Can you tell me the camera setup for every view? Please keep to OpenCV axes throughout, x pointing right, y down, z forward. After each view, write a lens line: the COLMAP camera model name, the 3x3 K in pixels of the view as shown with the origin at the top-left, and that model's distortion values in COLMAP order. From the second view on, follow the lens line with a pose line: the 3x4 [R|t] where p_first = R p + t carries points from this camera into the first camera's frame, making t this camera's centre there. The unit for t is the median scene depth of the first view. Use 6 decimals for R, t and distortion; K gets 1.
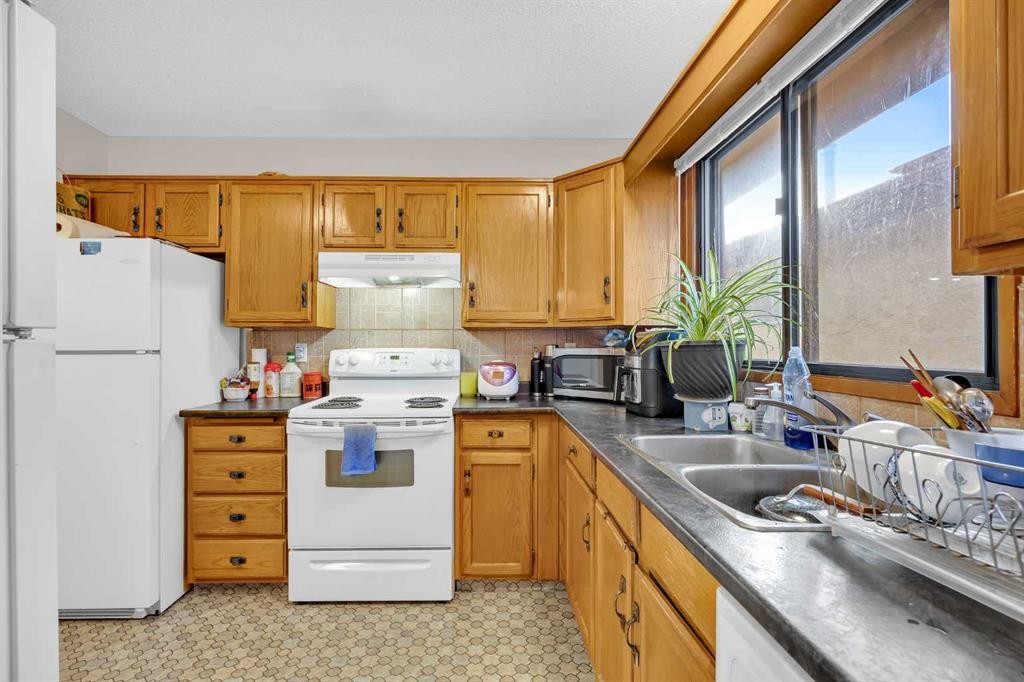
lens RADIAL K [[479.6, 0, 487.4], [0, 479.6, 341.1], [0, 0, 1]] dist [0.000487, 0.000130]
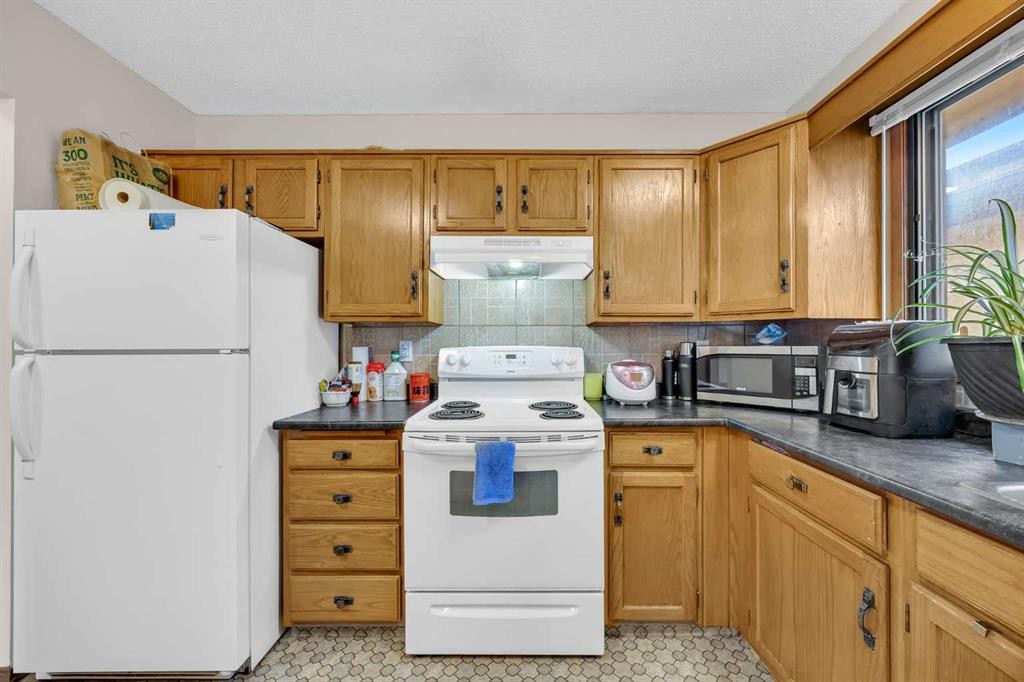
lens RADIAL K [[390.9, 0, 515.8], [0, 390.9, 341.7], [0, 0, 1]] dist [-0.000723, -0.000088]
pose [[0.999899, -0.000500, -0.014180, -0.197054], [0.000558, 0.999991, 0.004086, 0.004094], [0.014178, -0.004094, 0.999891, 0.306673]]
